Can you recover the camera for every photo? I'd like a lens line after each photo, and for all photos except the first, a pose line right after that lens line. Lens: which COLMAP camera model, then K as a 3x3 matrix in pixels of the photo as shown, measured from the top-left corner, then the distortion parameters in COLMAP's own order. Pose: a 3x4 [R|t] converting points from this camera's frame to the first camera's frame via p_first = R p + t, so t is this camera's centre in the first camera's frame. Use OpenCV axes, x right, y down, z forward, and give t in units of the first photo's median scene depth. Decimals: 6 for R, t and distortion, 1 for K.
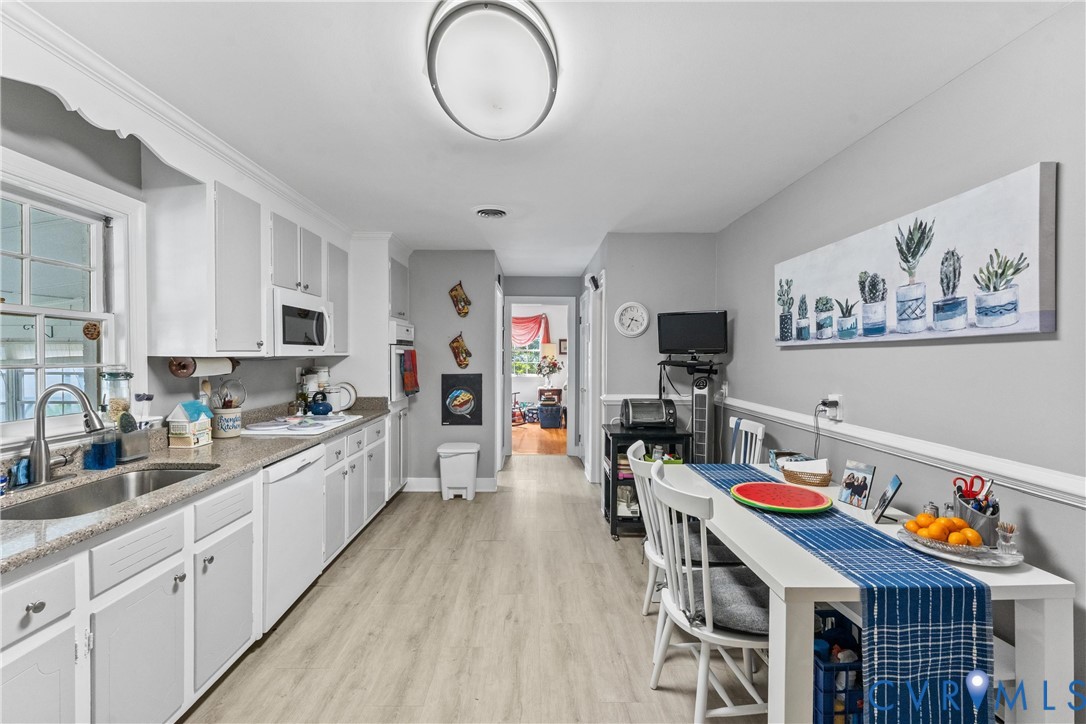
lens RADIAL K [[460.2, 0, 536.3], [0, 460.2, 361.0], [0, 0, 1]] dist [0.000236, -0.001987]
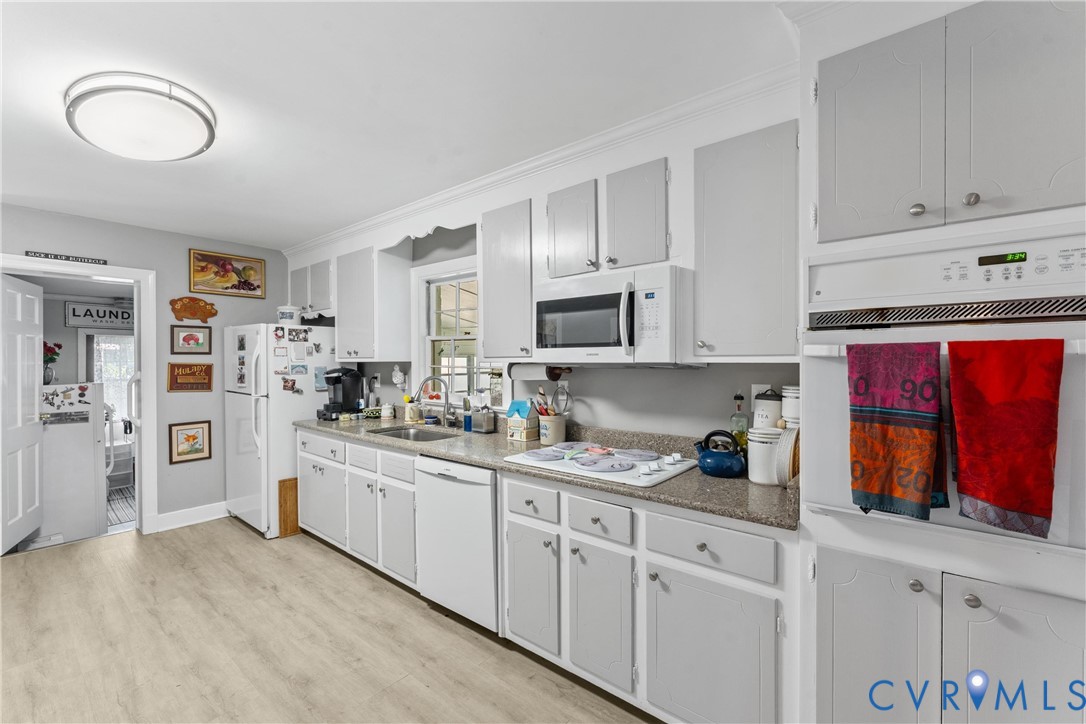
lens RADIAL K [[460.2, 0, 541.9], [0, 460.2, 362.9], [0, 0, 1]] dist [0.000236, -0.001987]
pose [[-0.648846, 0.000075, -0.760920, 0.099731], [-0.011816, 0.999878, 0.010175, -0.020870], [0.760828, 0.015593, -0.648766, 1.740807]]
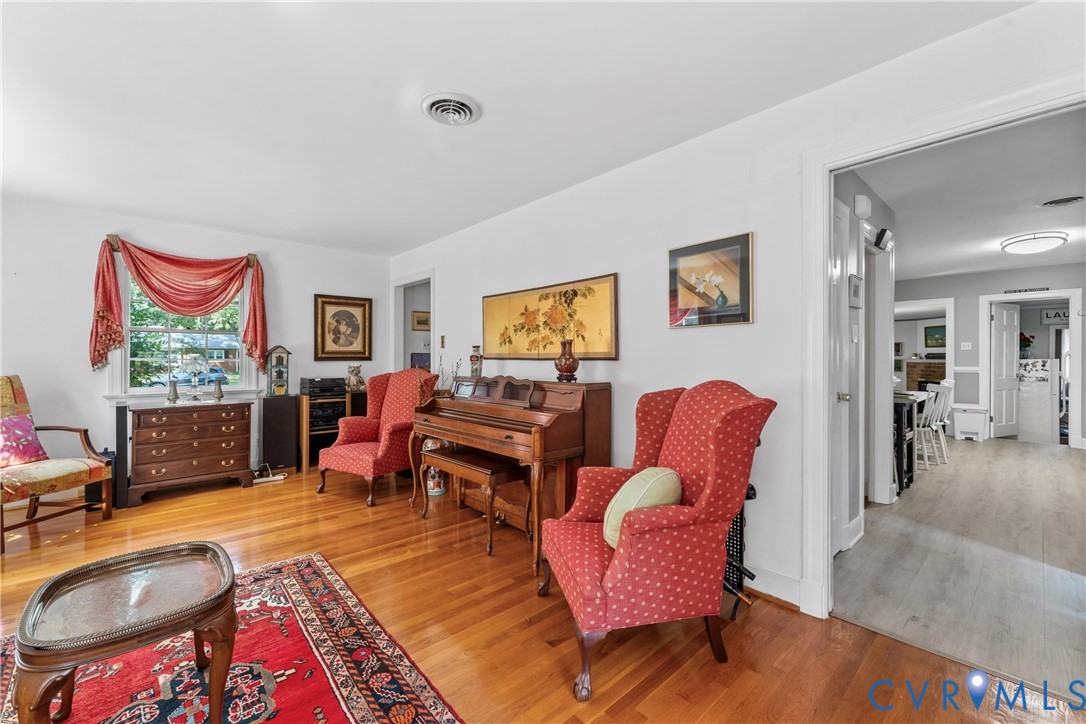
lens RADIAL K [[434.1, 0, 536.2], [0, 434.1, 358.1], [0, 0, 1]] dist [-0.000594, -0.000102]
pose [[-0.652823, 0.000444, 0.757511, 0.026332], [0.010175, 0.999915, 0.008182, 0.002882], [-0.757442, 0.013049, -0.652771, 2.487697]]
